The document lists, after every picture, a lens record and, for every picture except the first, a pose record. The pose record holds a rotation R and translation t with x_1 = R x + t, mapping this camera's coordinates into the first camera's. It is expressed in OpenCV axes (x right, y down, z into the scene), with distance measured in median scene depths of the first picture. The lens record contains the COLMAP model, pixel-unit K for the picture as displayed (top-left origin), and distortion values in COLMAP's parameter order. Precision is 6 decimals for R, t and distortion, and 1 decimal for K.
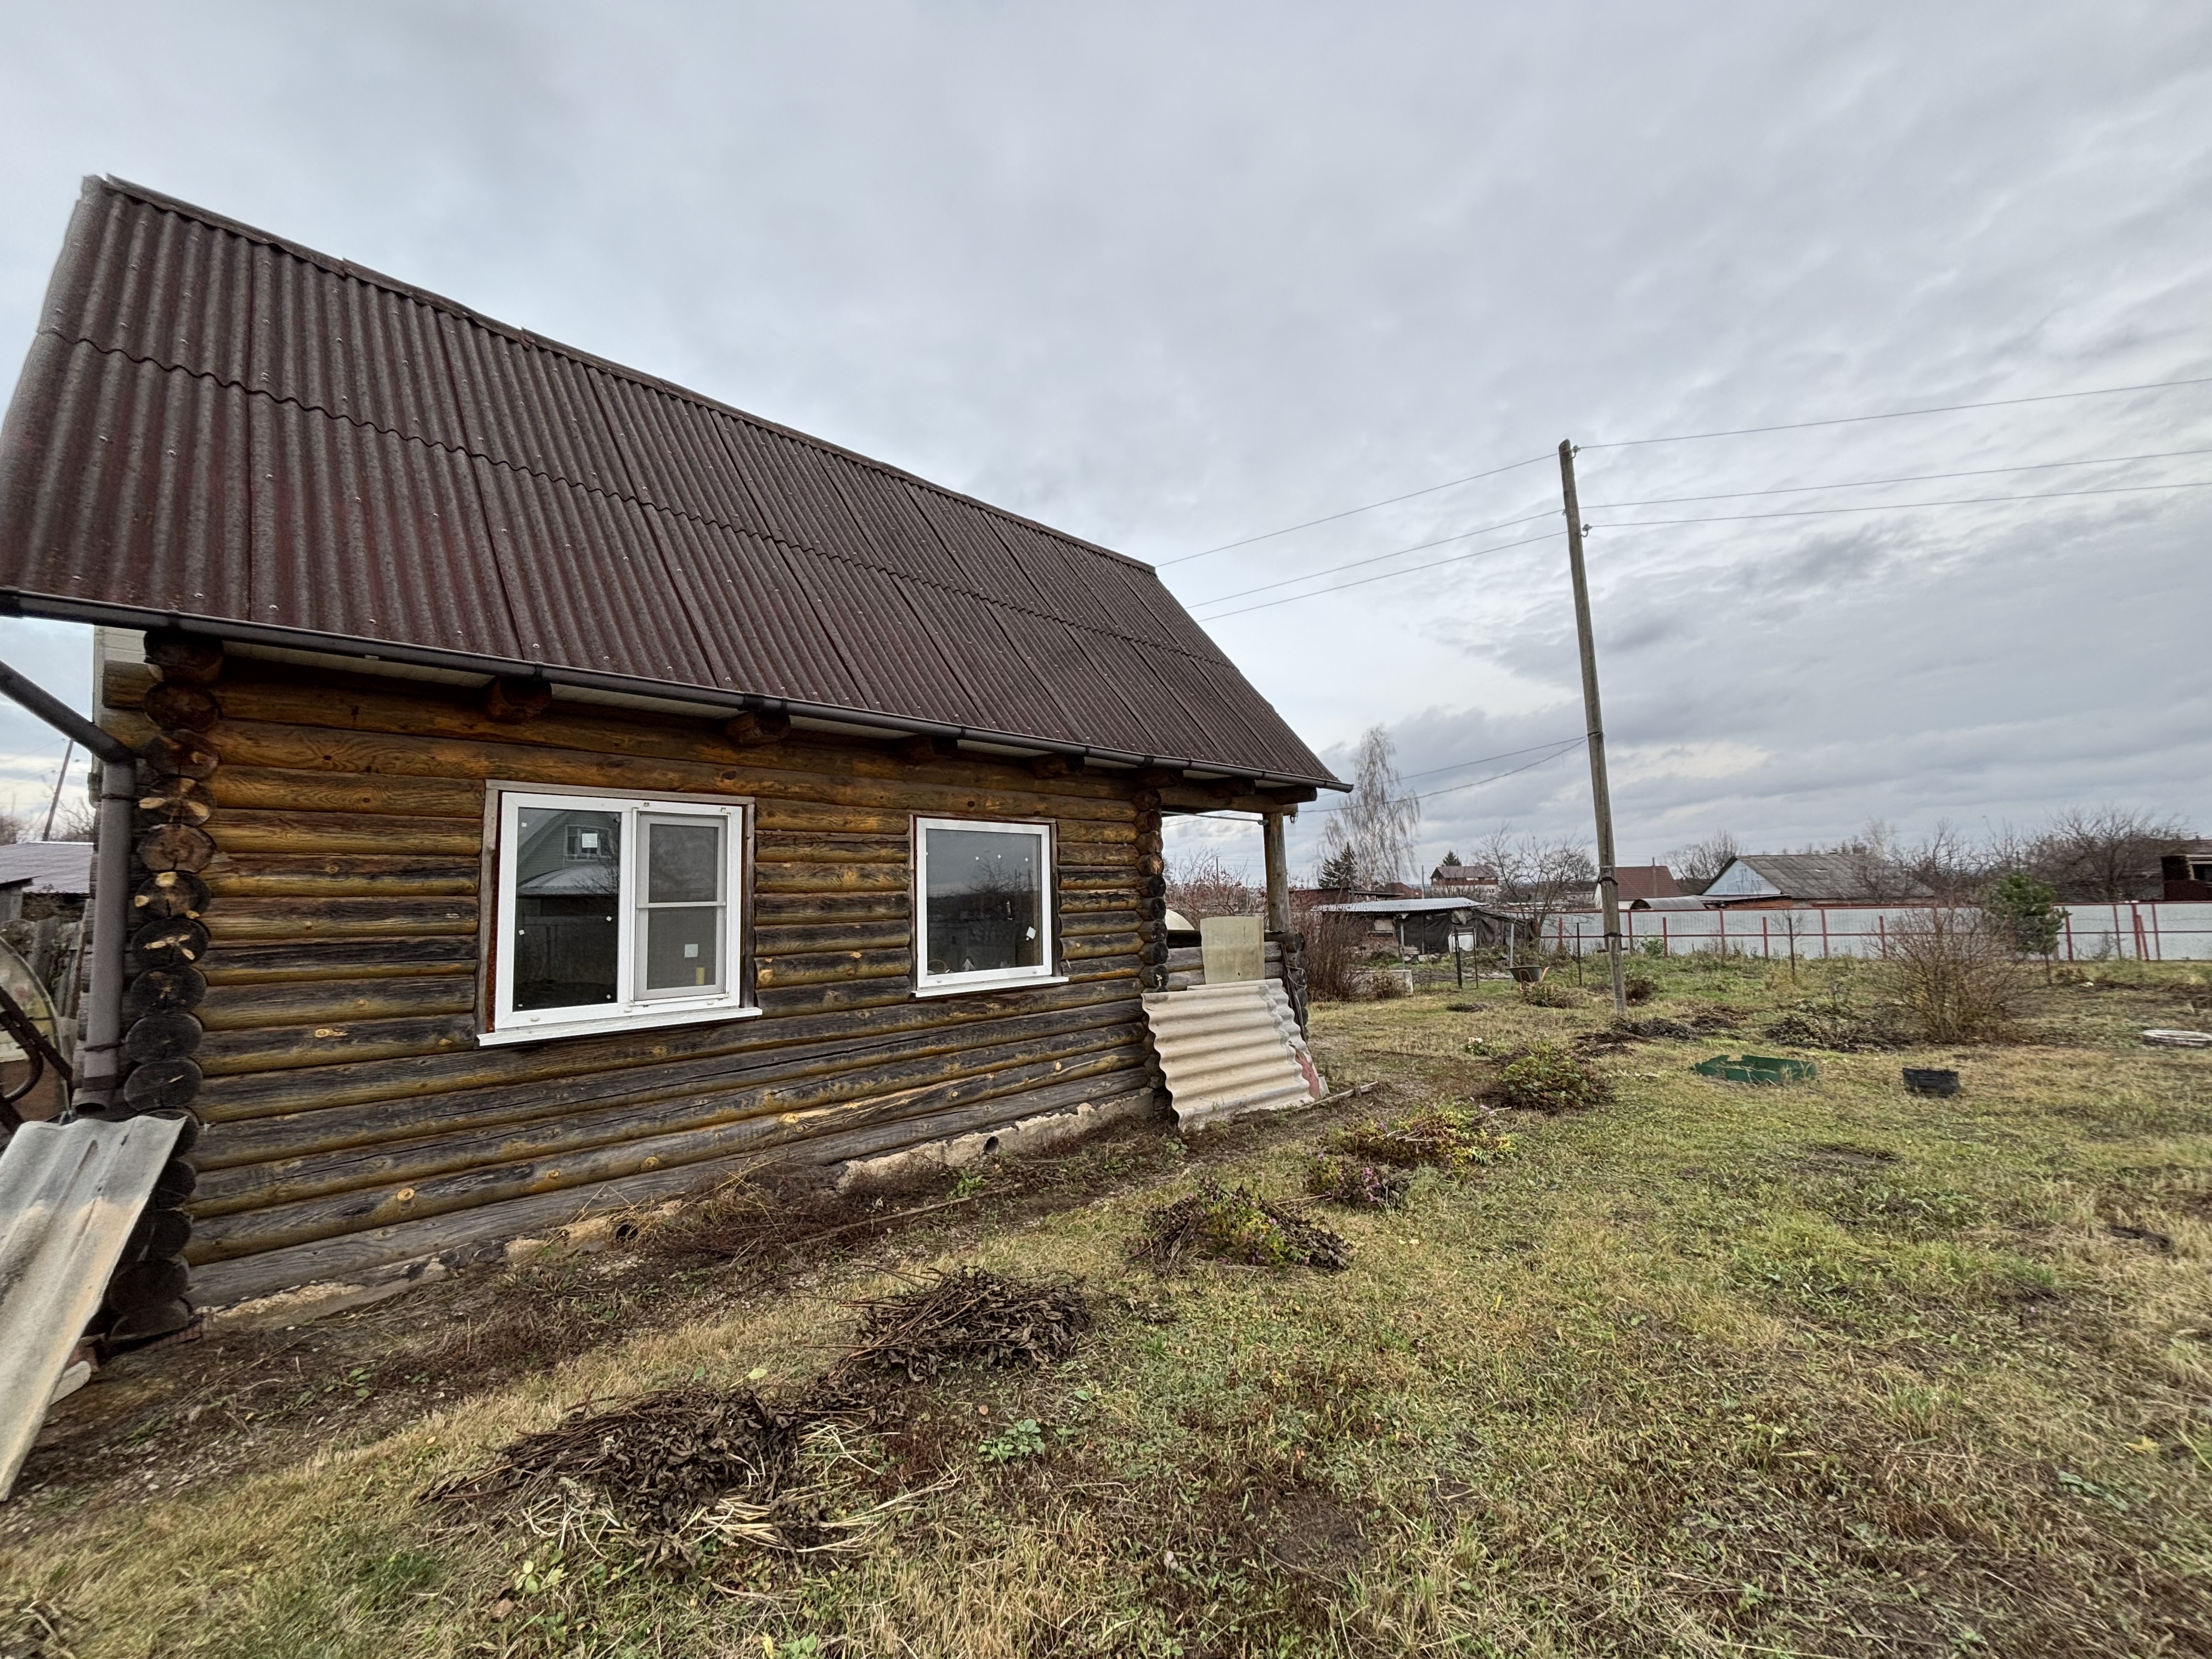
lens RADIAL K [[883.5, 0, 1087.9], [0, 883.5, 825.0], [0, 0, 1]] dist [0.006347, -0.002223]
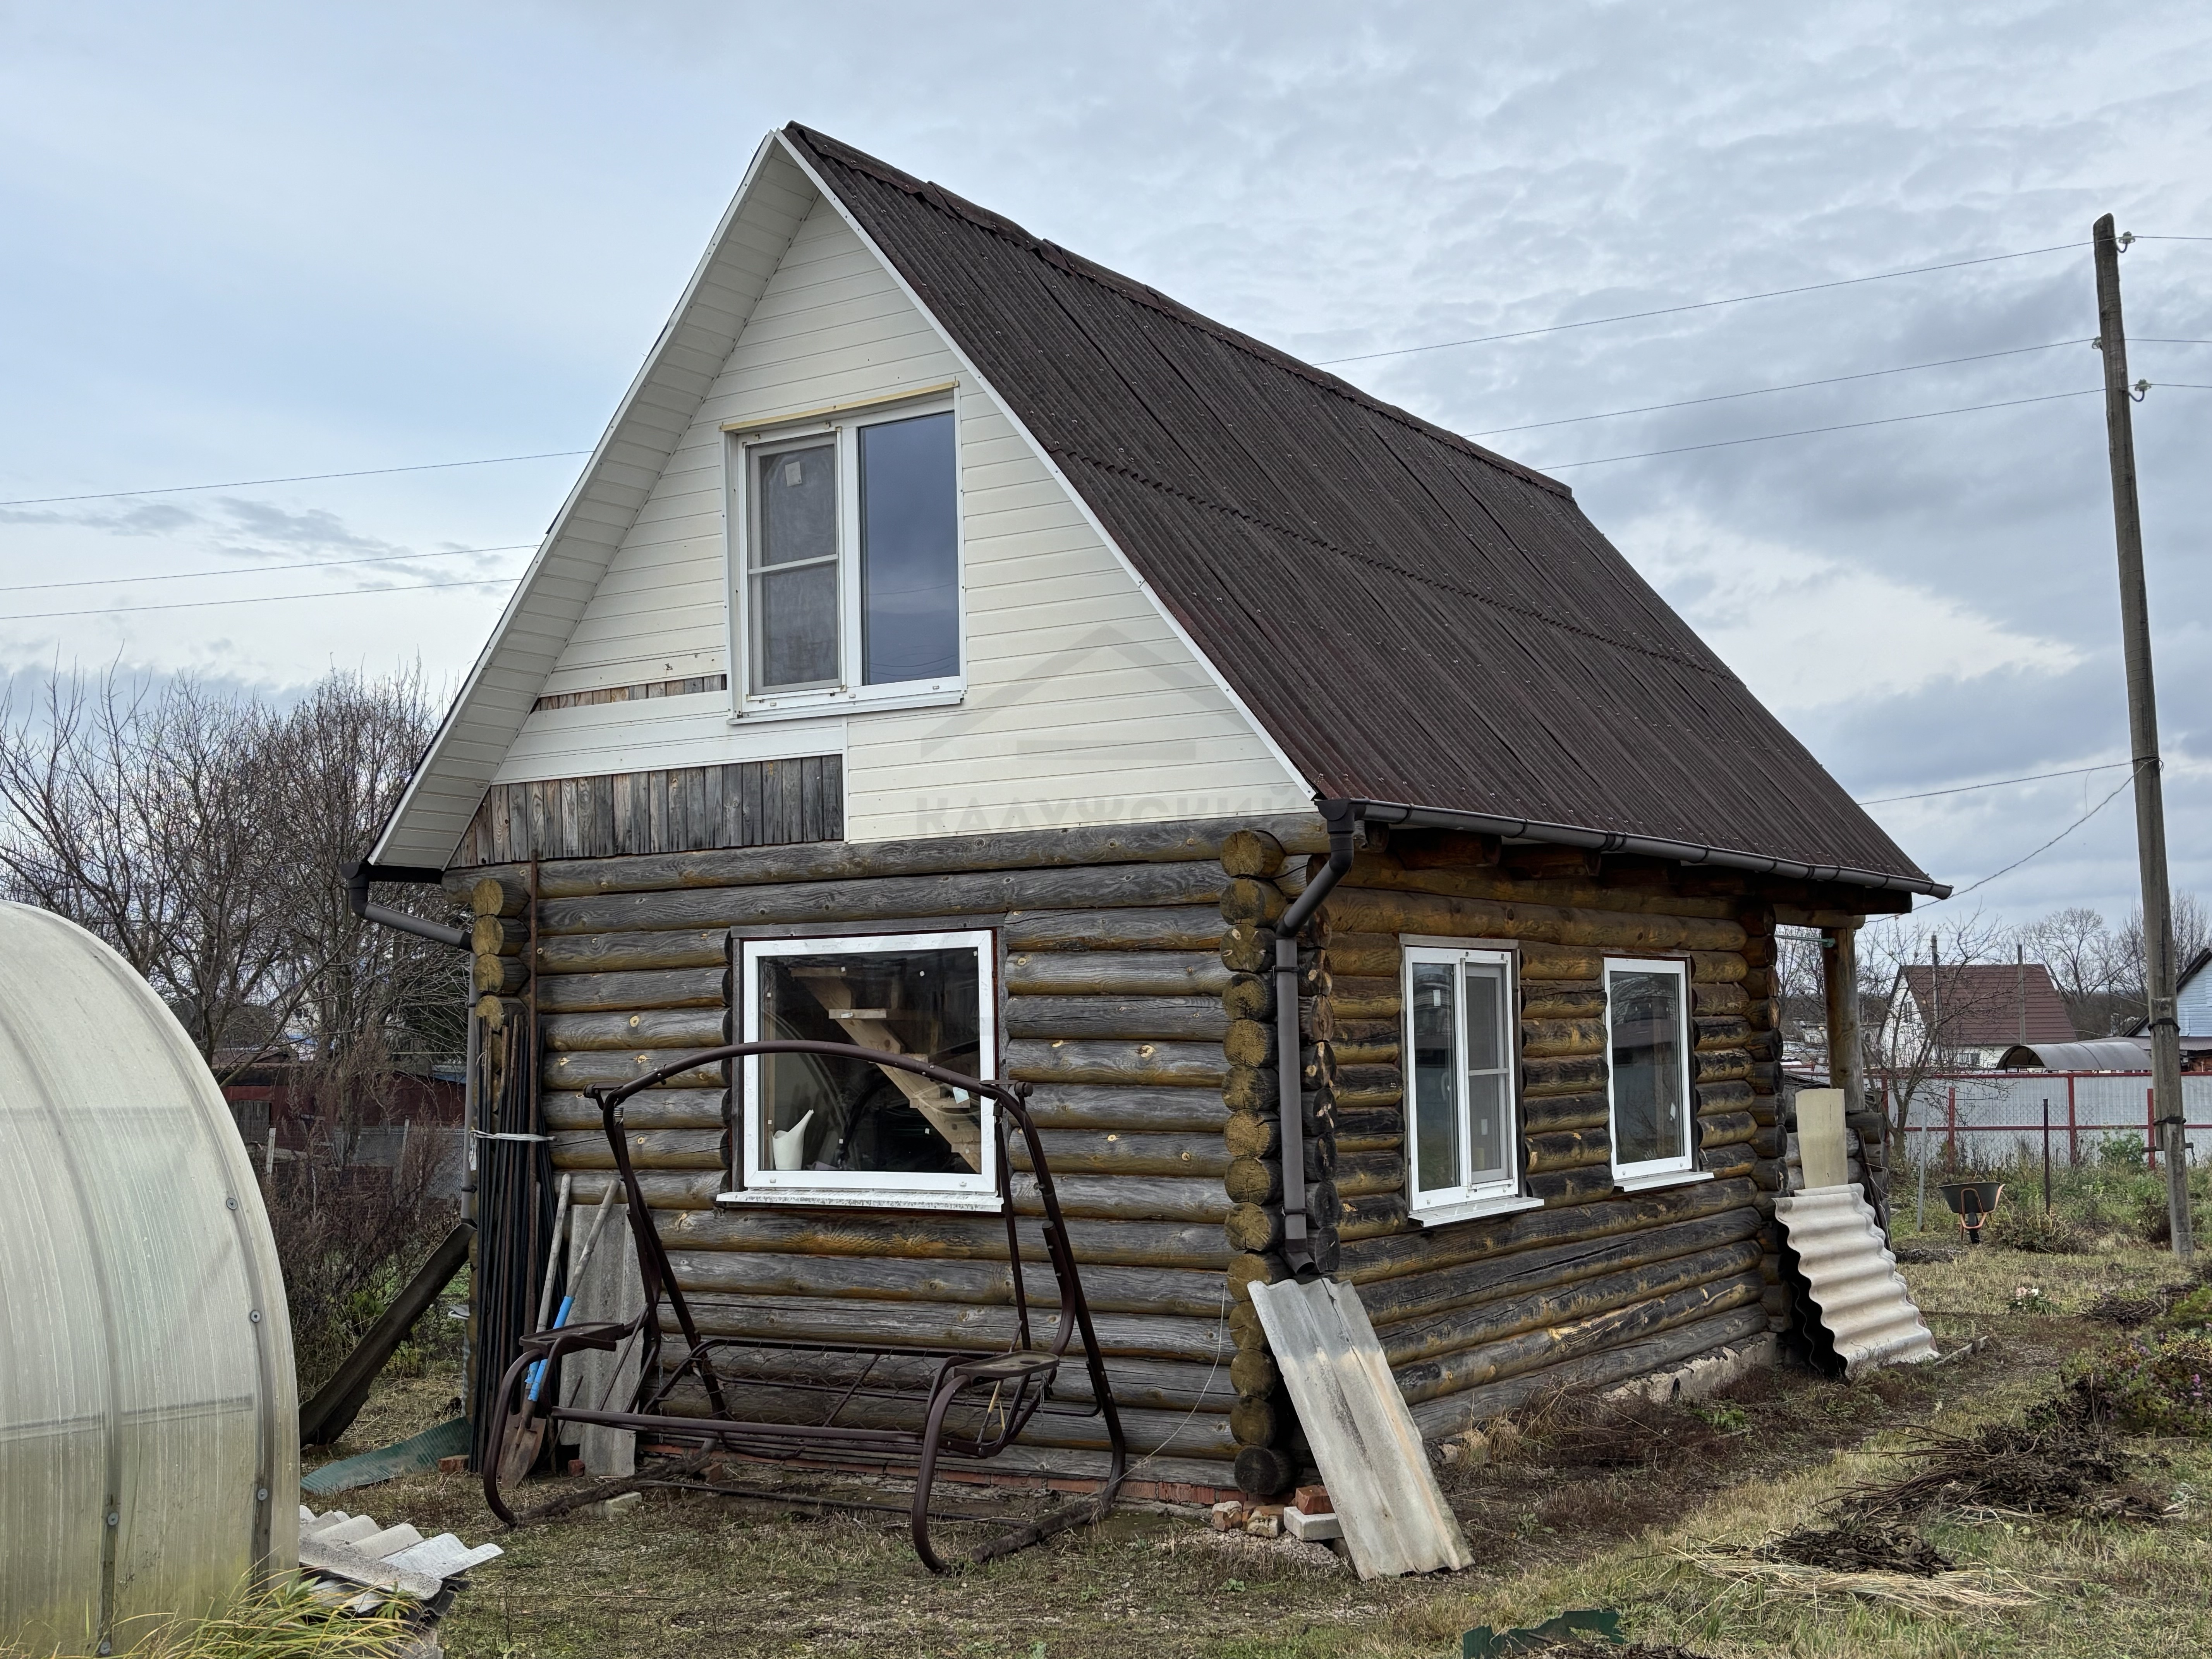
lens RADIAL K [[2449.1, 0, 1120.4], [0, 2449.1, 820.3], [0, 0, 1]] dist [0.042943, 0.000000]
pose [[0.973218, 0.028180, 0.228149, -1.228059], [-0.027615, 0.999603, -0.005669, -0.116476], [-0.228218, -0.000783, 0.973610, -1.088984]]
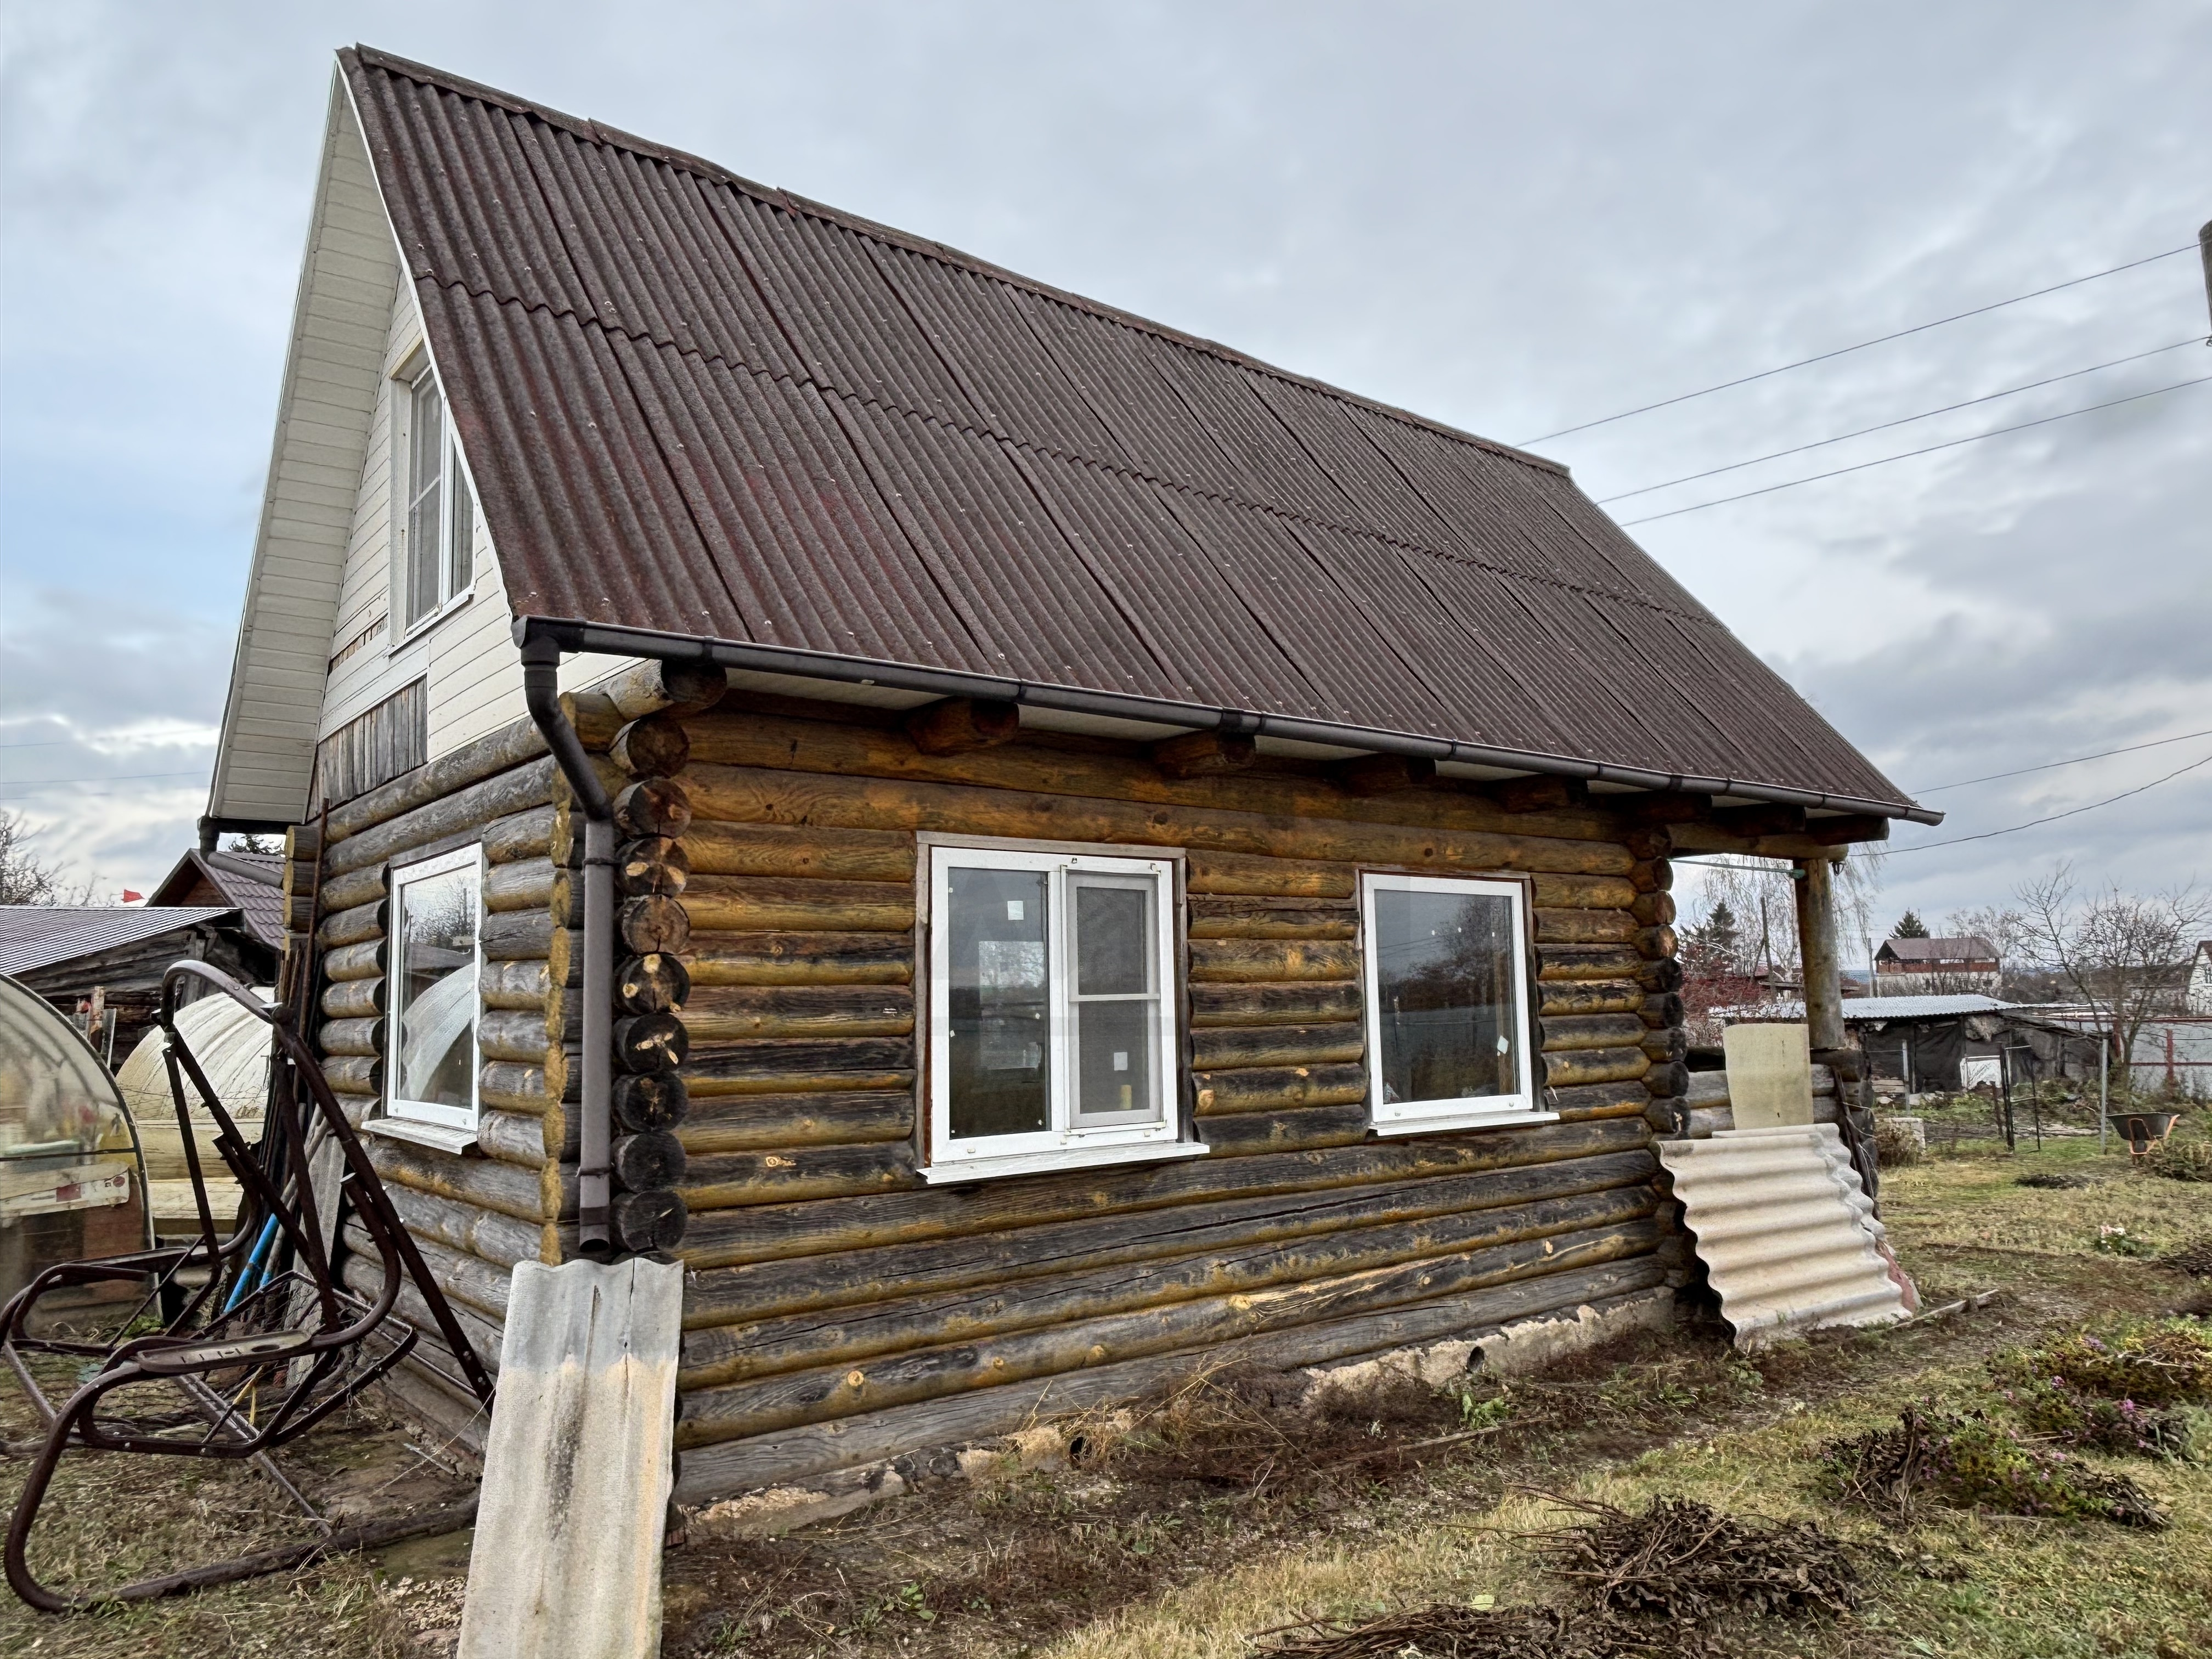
lens RADIAL K [[1498.1, 0, 1108.7], [0, 1498.1, 831.4], [0, 0, 1]] dist [0.042013, -0.048317]
pose [[0.995329, -0.005651, -0.096371, -0.315688], [0.003401, 0.999718, -0.023502, -0.016445], [0.096477, 0.023065, 0.995068, -0.206842]]
